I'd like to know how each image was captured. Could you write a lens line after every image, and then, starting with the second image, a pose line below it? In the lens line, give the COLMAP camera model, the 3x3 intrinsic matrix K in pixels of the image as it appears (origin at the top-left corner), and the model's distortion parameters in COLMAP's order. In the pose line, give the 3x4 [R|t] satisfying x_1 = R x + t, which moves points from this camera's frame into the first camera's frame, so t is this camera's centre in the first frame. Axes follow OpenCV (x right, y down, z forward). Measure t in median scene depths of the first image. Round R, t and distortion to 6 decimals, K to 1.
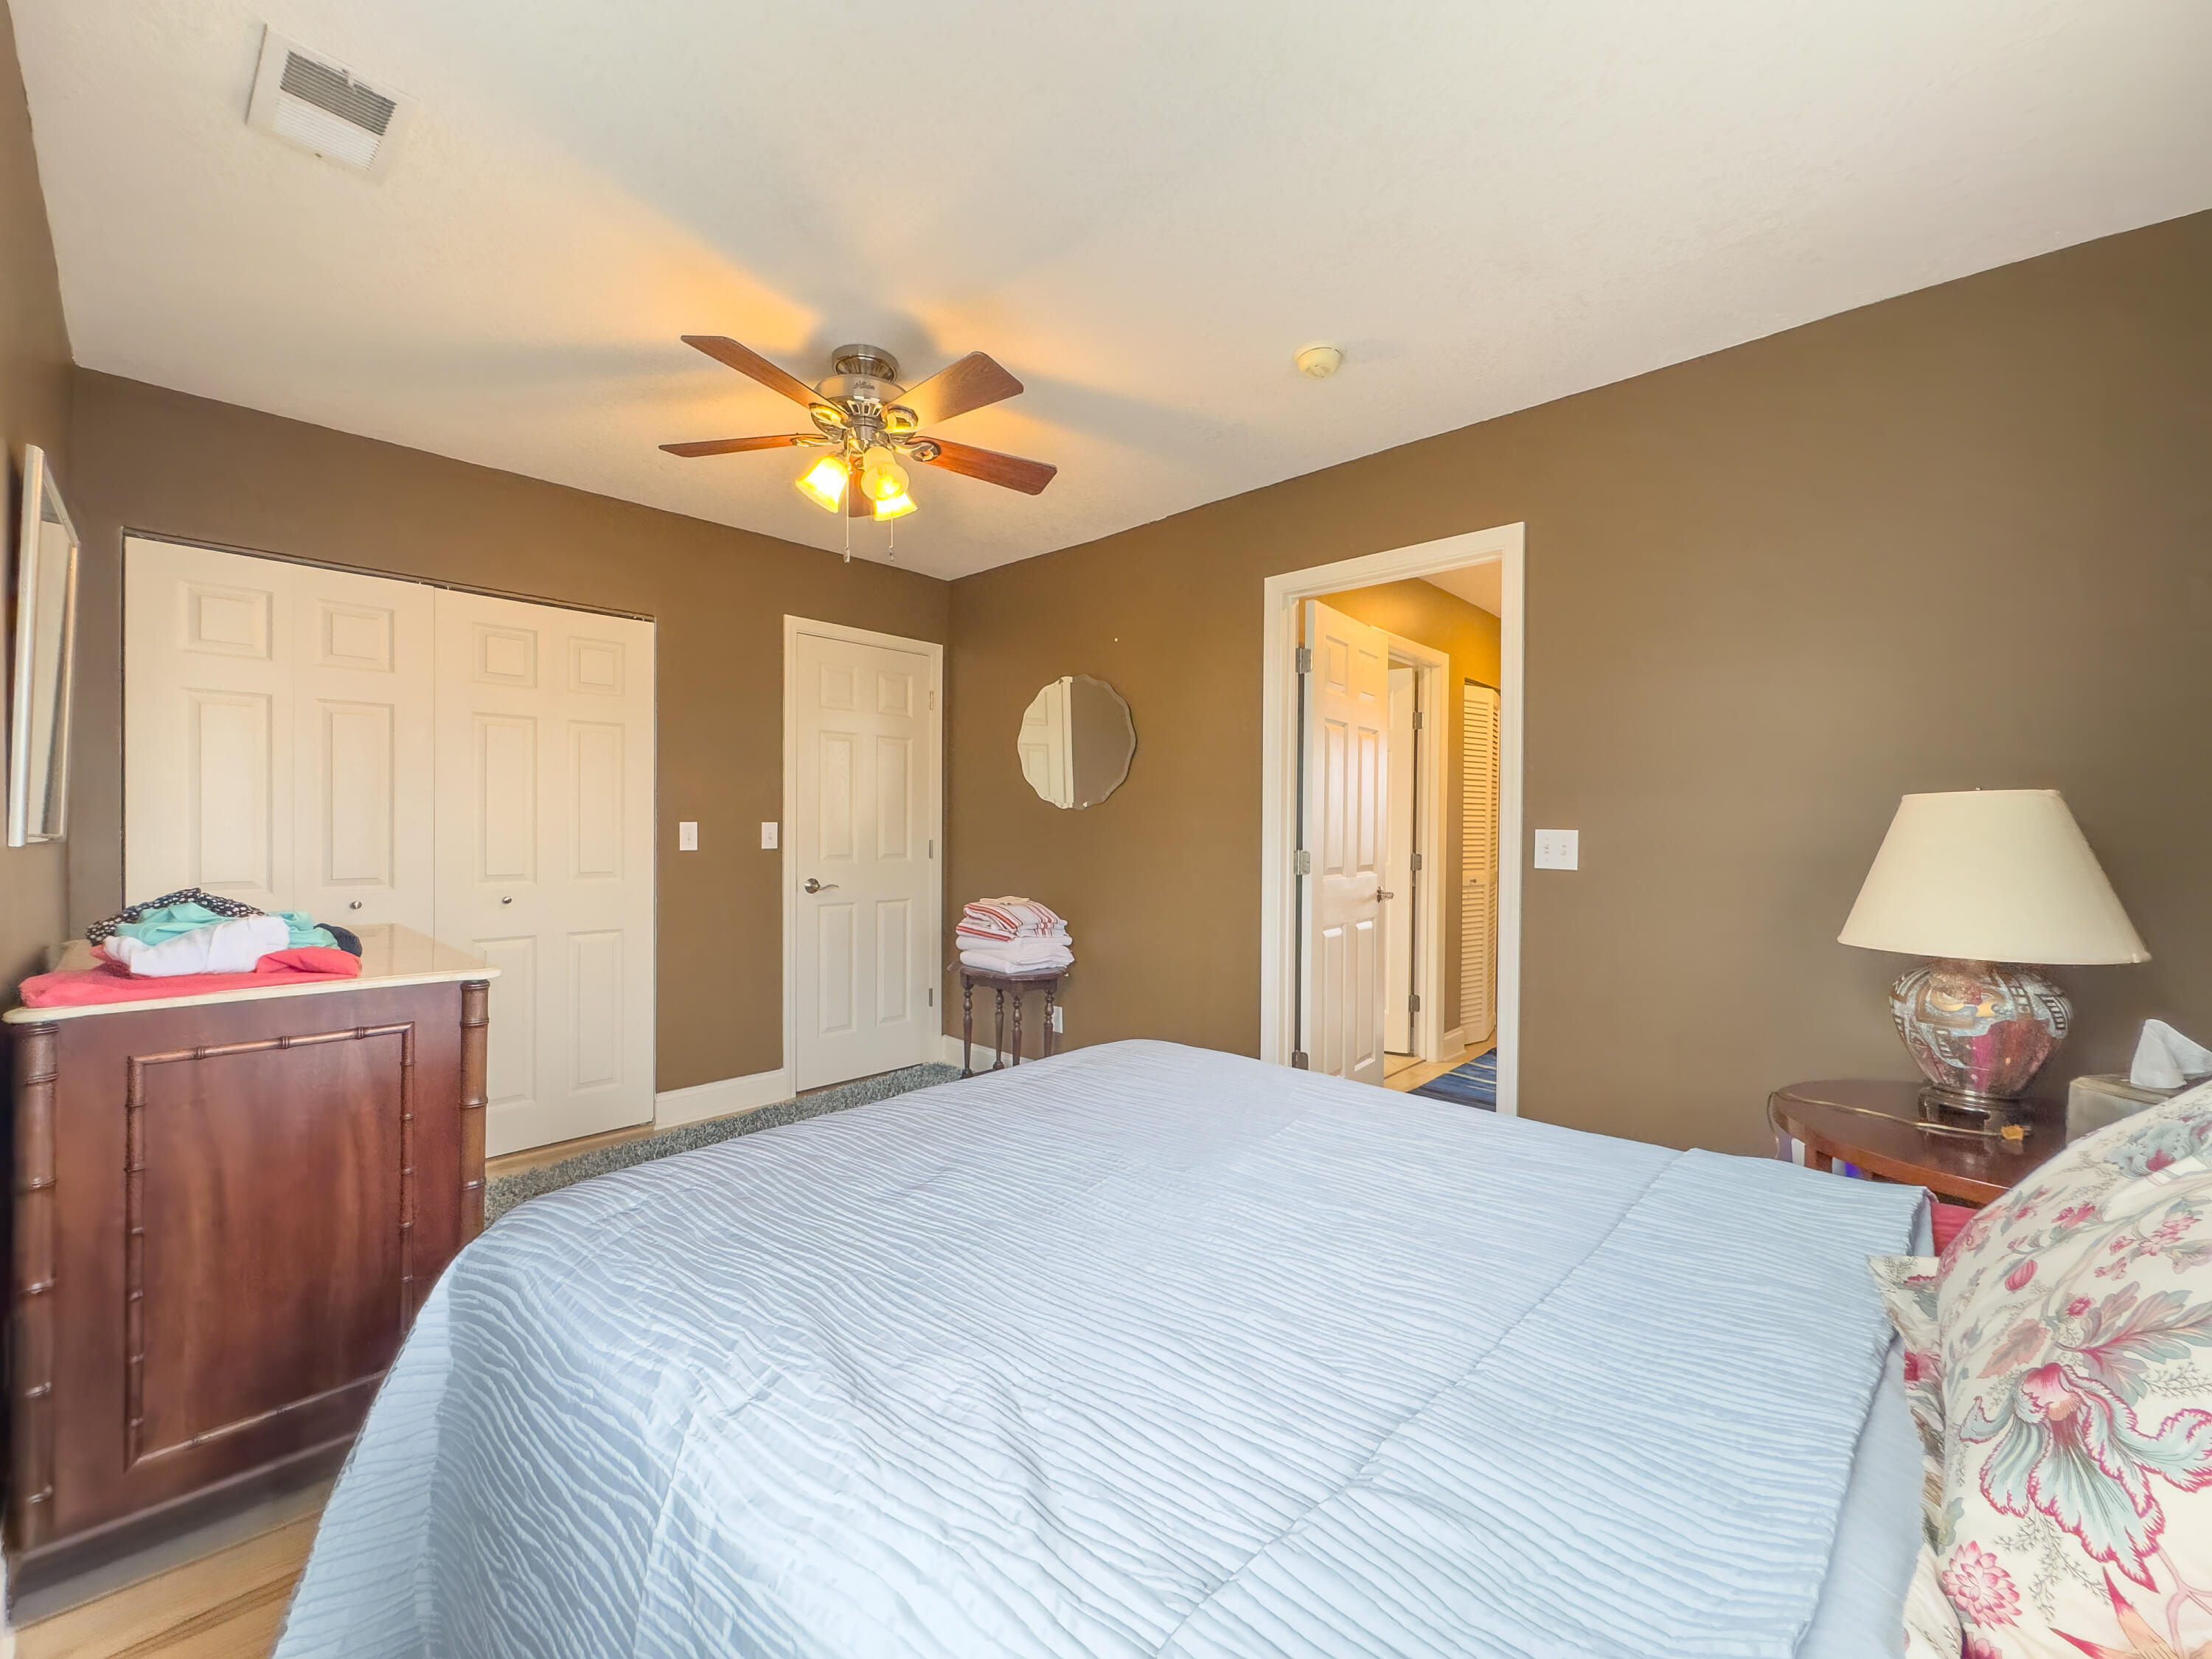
lens RADIAL K [[886.6, 0, 1109.6], [0, 886.6, 827.8], [0, 0, 1]] dist [-0.005415, 0.000830]
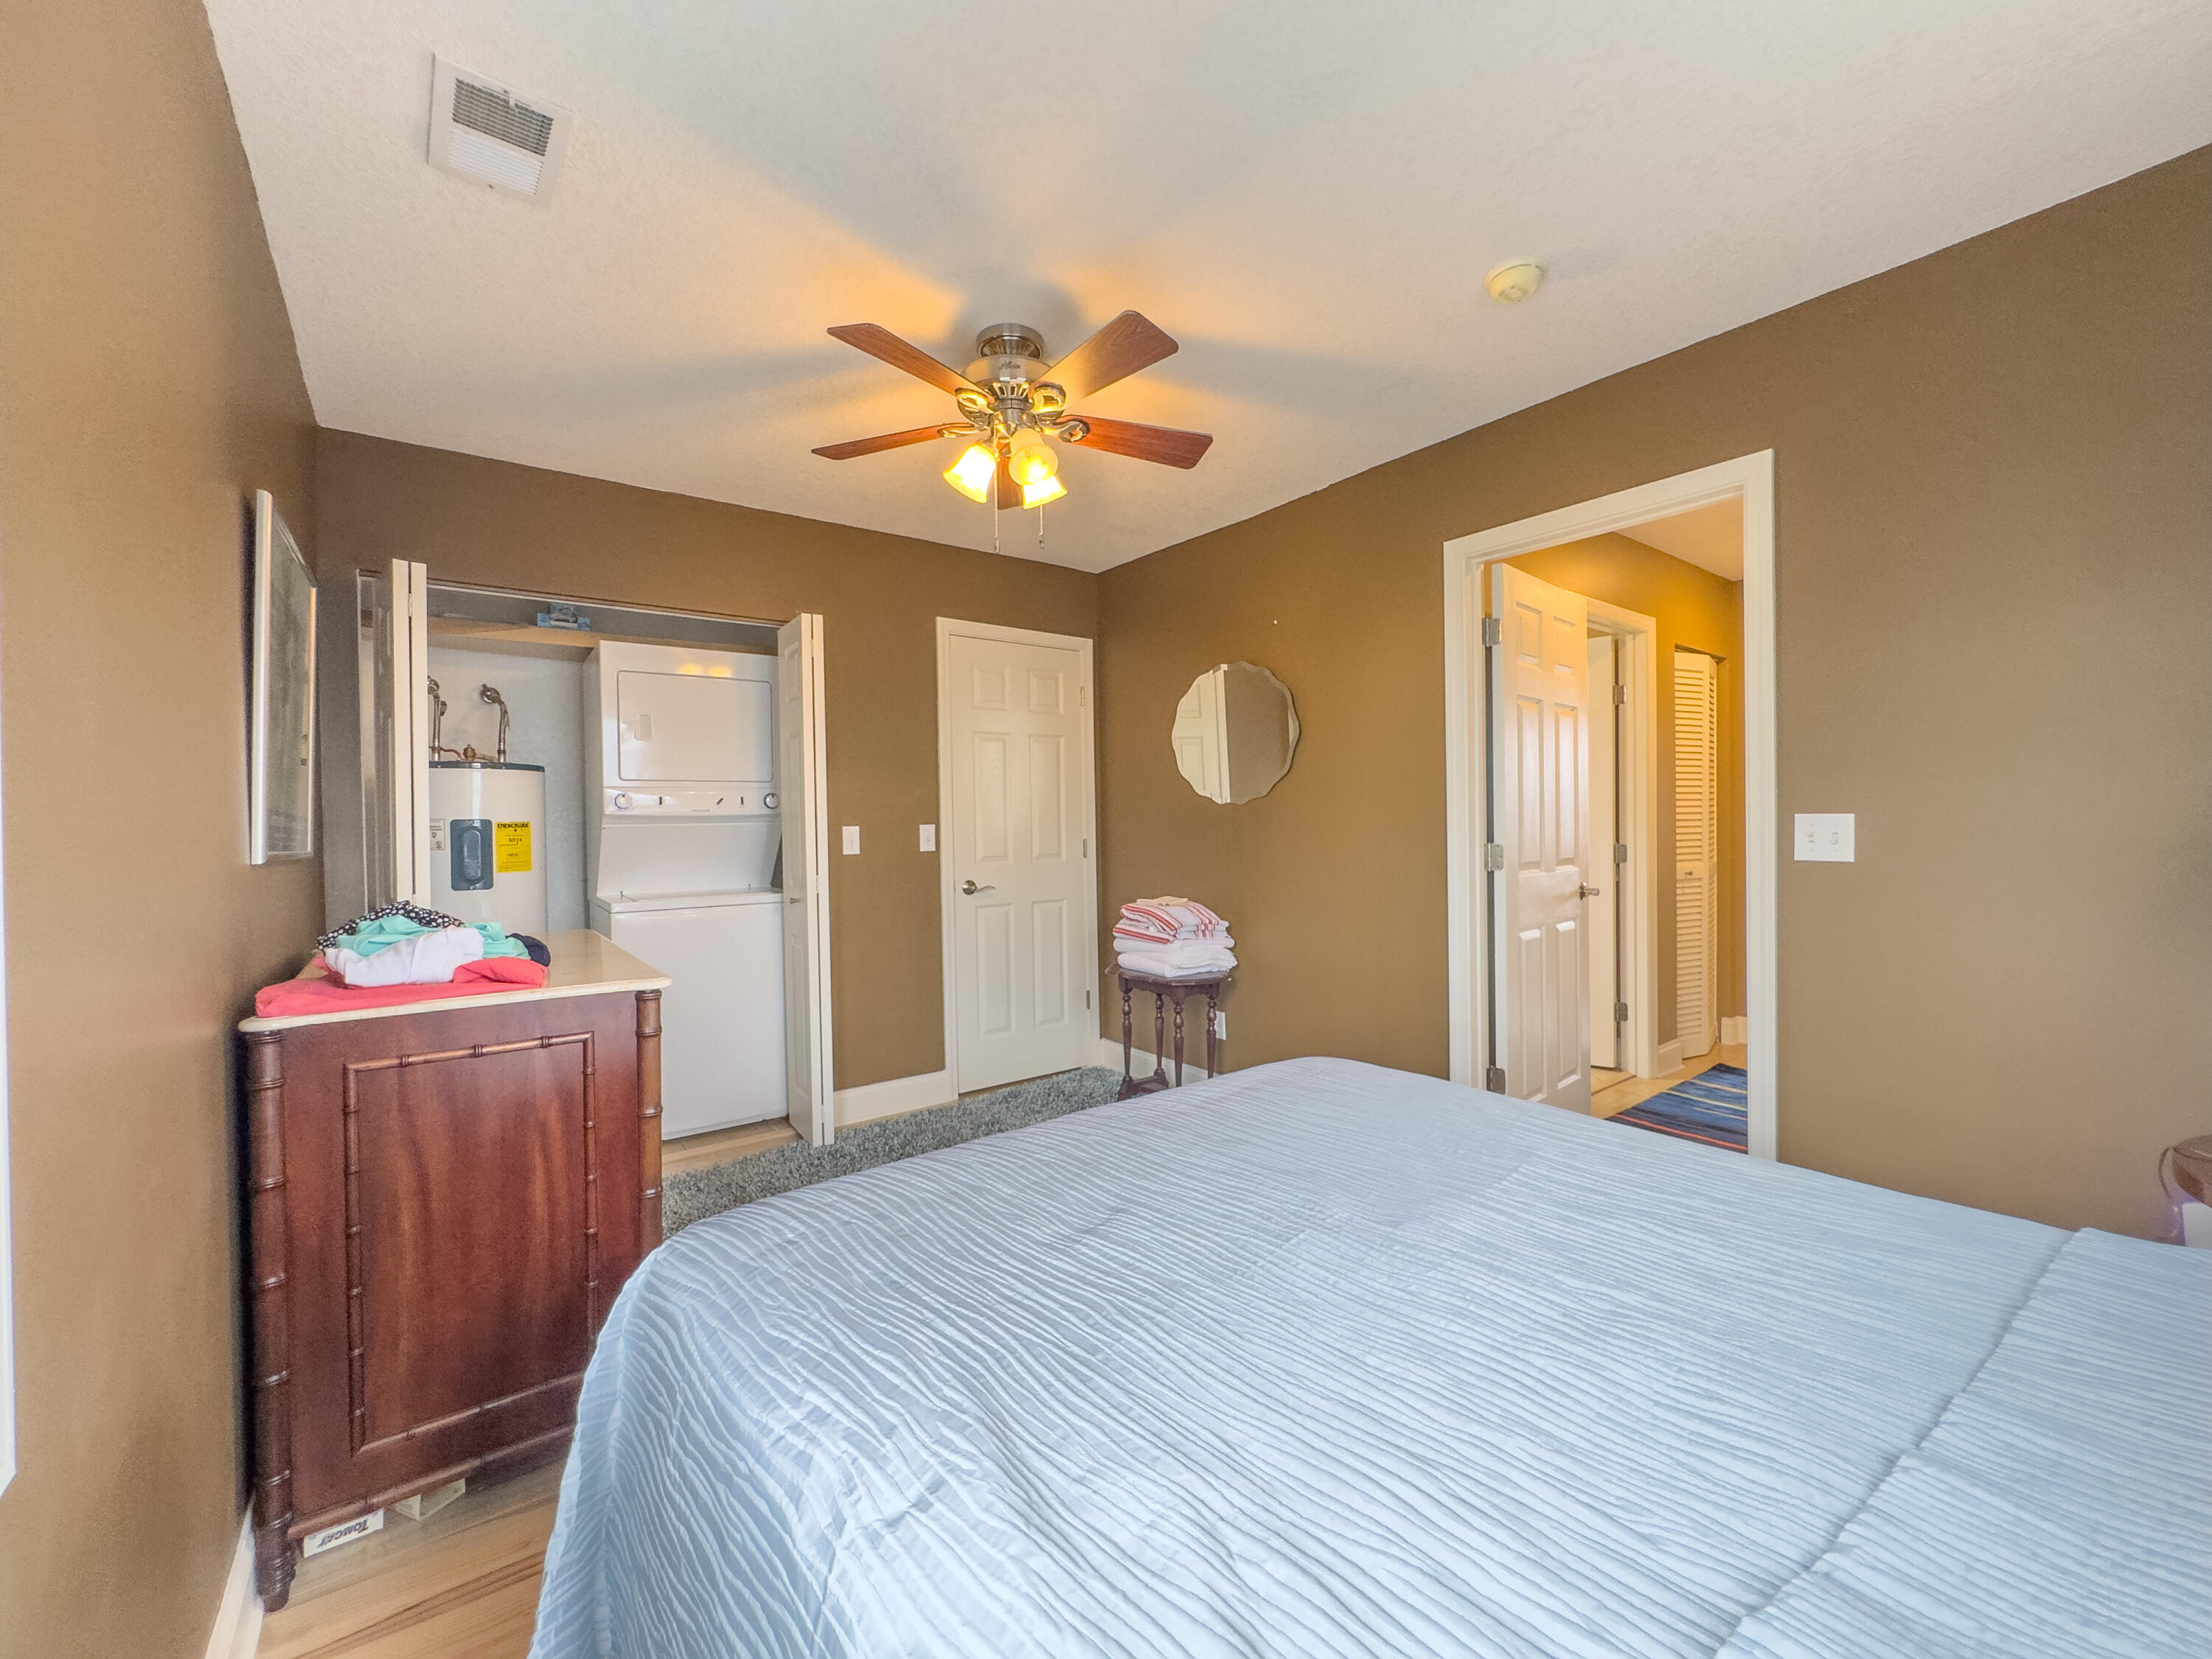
lens RADIAL K [[886.6, 0, 1110.9], [0, 886.6, 820.4], [0, 0, 1]] dist [-0.005415, 0.000830]
pose [[0.986175, -0.022797, -0.164131, -0.031096], [0.022188, 0.999738, -0.005540, -0.002667], [0.164214, 0.001822, 0.986423, 0.097870]]
